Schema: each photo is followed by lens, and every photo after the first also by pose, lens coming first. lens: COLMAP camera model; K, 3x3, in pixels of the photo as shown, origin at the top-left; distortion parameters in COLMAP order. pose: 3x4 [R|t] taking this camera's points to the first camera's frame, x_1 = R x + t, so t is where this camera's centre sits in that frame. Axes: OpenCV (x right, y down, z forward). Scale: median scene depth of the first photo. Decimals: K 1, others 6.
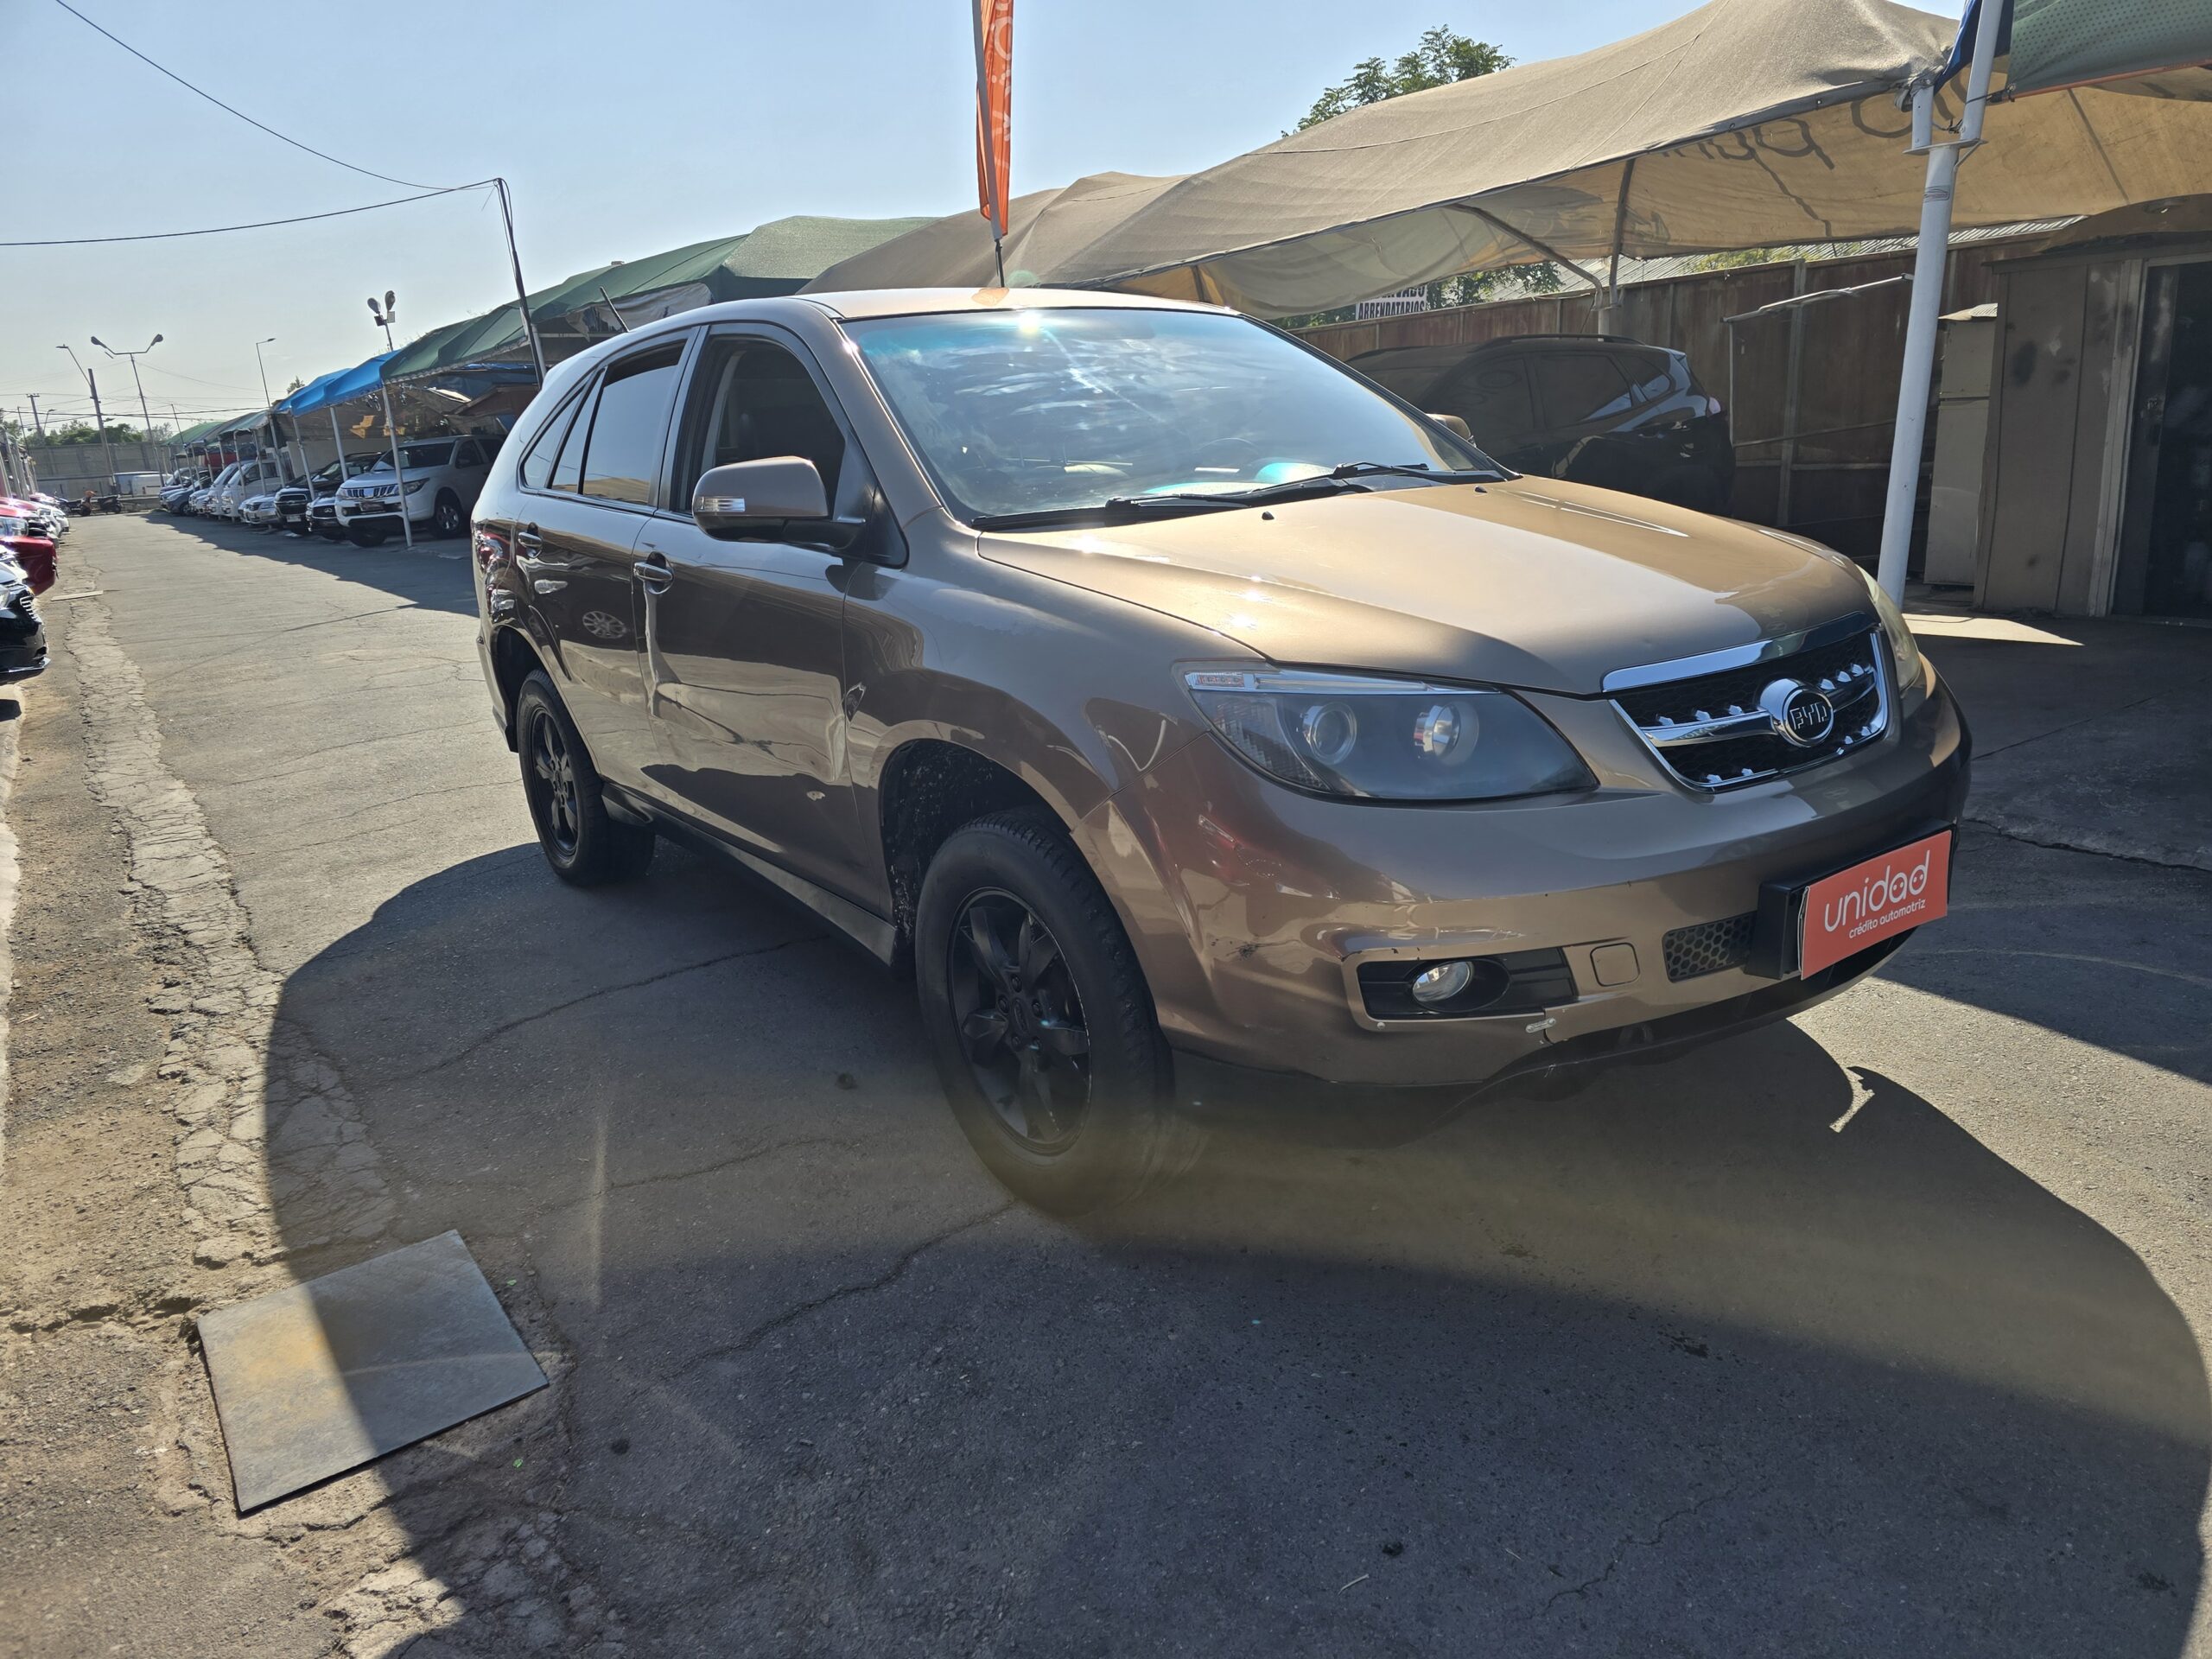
lens RADIAL K [[1496.0, 0, 1106.0], [0, 1496.0, 829.5], [0, 0, 1]] dist [0.074441, -0.056960]
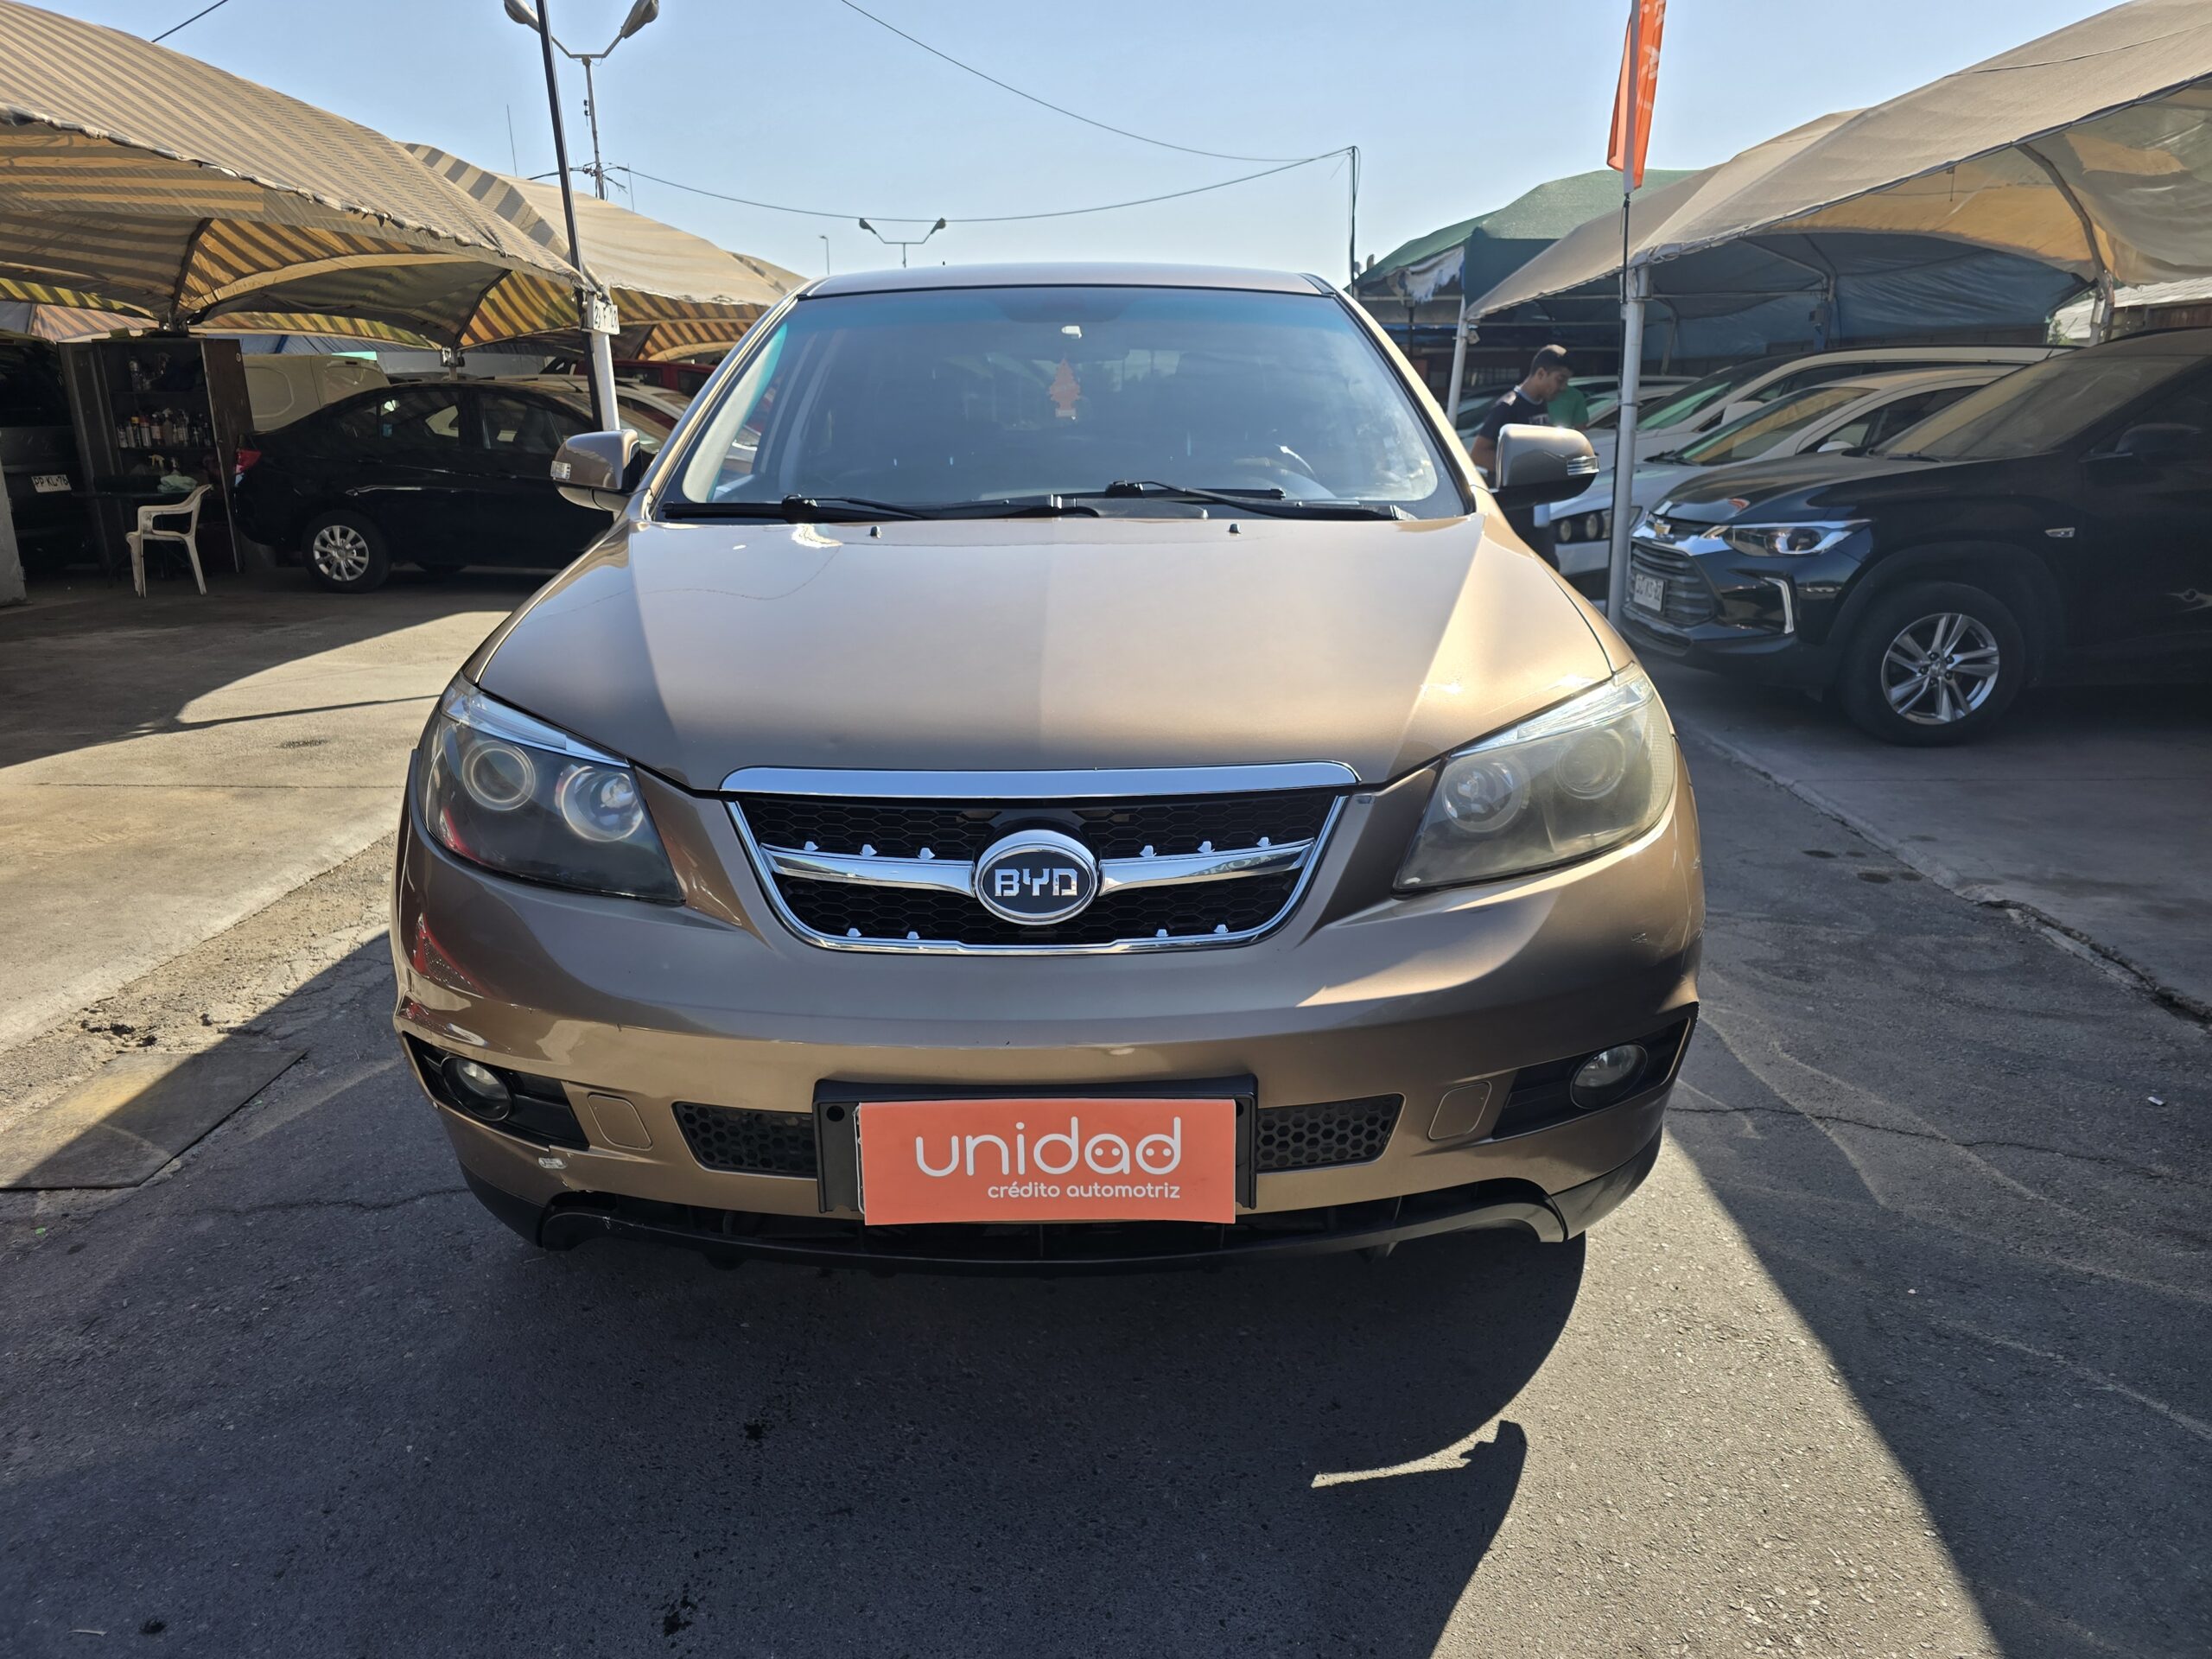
lens RADIAL K [[1496.0, 0, 1106.0], [0, 1496.0, 829.5], [0, 0, 1]] dist [0.074441, -0.056960]
pose [[0.805603, 0.211200, -0.553532, 0.681443], [-0.197716, 0.976579, 0.084860, -0.129902], [0.558490, 0.041079, 0.828493, 0.330293]]
